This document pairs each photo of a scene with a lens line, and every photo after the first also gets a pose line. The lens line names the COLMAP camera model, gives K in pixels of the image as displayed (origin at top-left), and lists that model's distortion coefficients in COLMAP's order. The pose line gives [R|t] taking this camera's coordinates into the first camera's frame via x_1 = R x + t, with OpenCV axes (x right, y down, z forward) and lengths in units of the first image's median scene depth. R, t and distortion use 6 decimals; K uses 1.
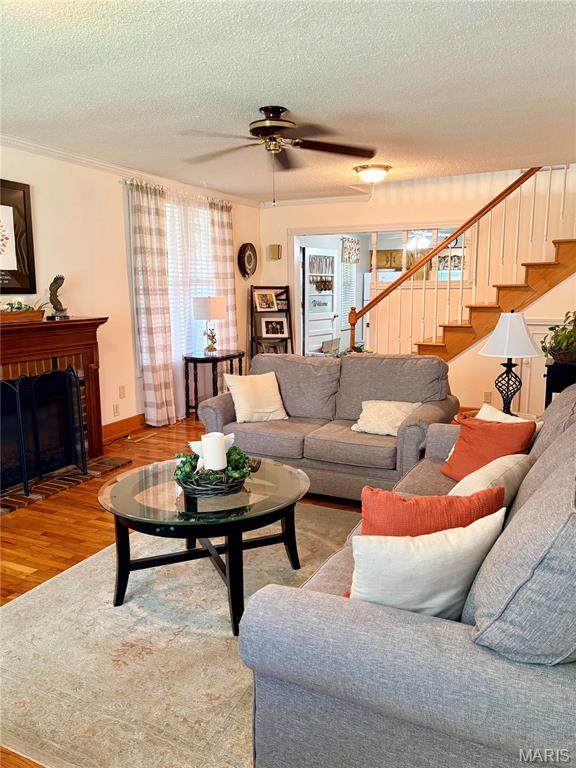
lens RADIAL K [[588.2, 0, 288.7], [0, 588.2, 383.4], [0, 0, 1]] dist [0.076463, -0.028083]
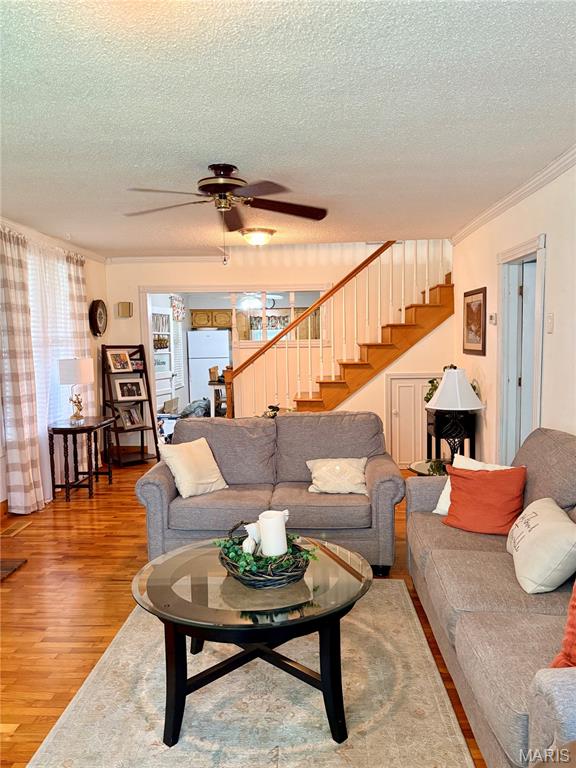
lens RADIAL K [[588.2, 0, 287.2], [0, 588.2, 387.5], [0, 0, 1]] dist [0.076463, -0.028083]
pose [[0.926443, -0.040015, 0.374303, -0.191793], [0.072677, 0.994640, -0.073551, -0.016057], [-0.369353, 0.095344, 0.924385, 0.064544]]
